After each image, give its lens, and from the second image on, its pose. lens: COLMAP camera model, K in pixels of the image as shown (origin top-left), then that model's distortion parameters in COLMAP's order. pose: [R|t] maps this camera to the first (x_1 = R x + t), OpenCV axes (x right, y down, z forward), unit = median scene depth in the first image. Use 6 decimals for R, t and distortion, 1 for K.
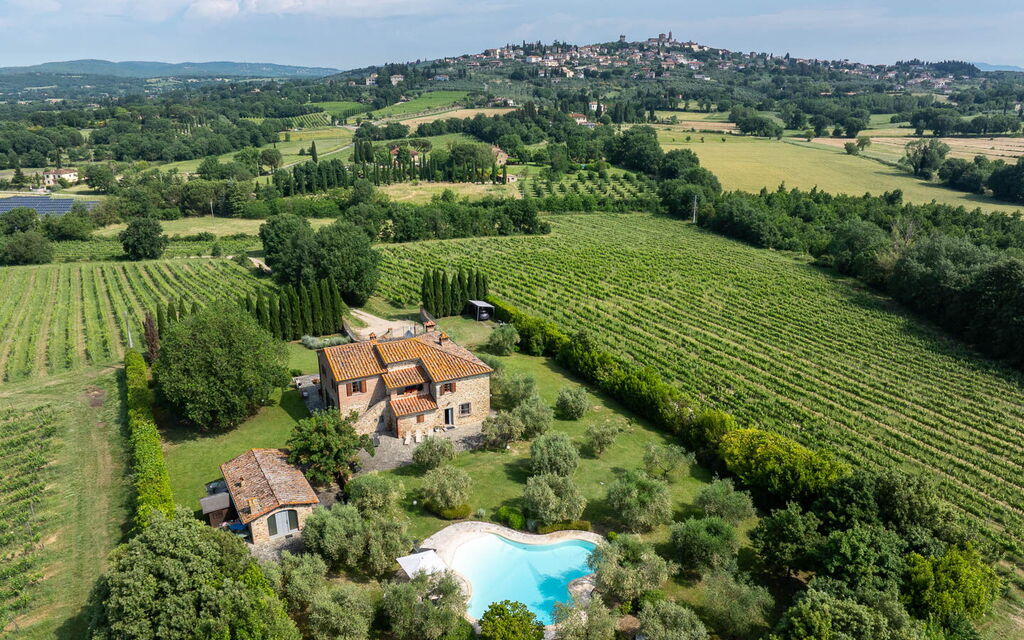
lens RADIAL K [[770.8, 0, 509.7], [0, 770.8, 328.0], [0, 0, 1]] dist [-0.039408, 0.010100]
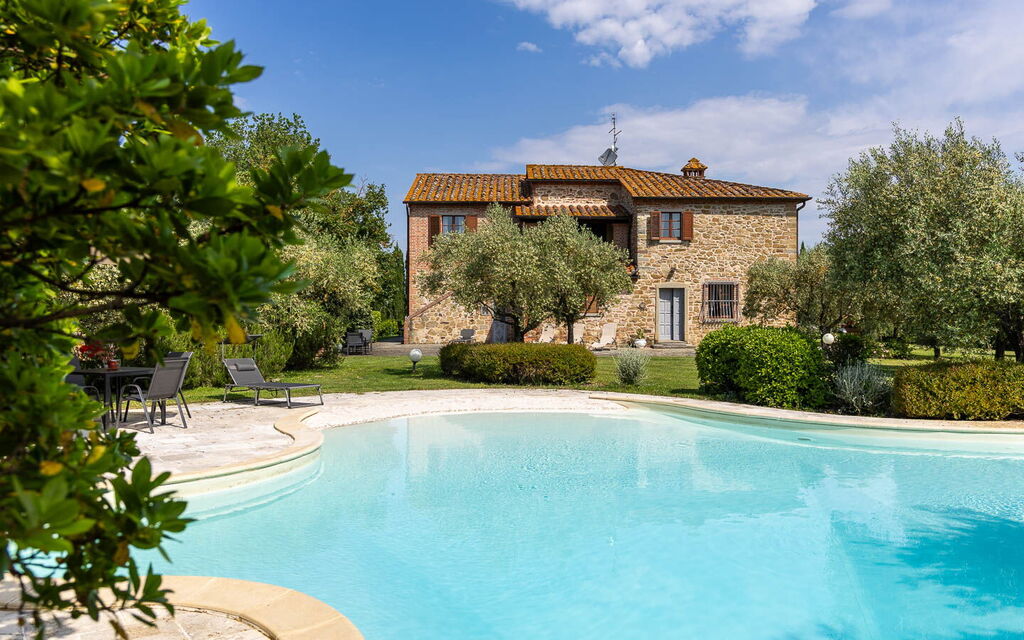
lens RADIAL K [[898.0, 0, 497.5], [0, 898.0, 242.4], [0, 0, 1]] dist [-0.020888, 0.018546]
pose [[0.893261, 0.001509, -0.449535, 0.006496], [-0.154348, 0.940233, -0.303545, 0.039166], [0.422210, 0.340530, 0.840106, 0.104837]]
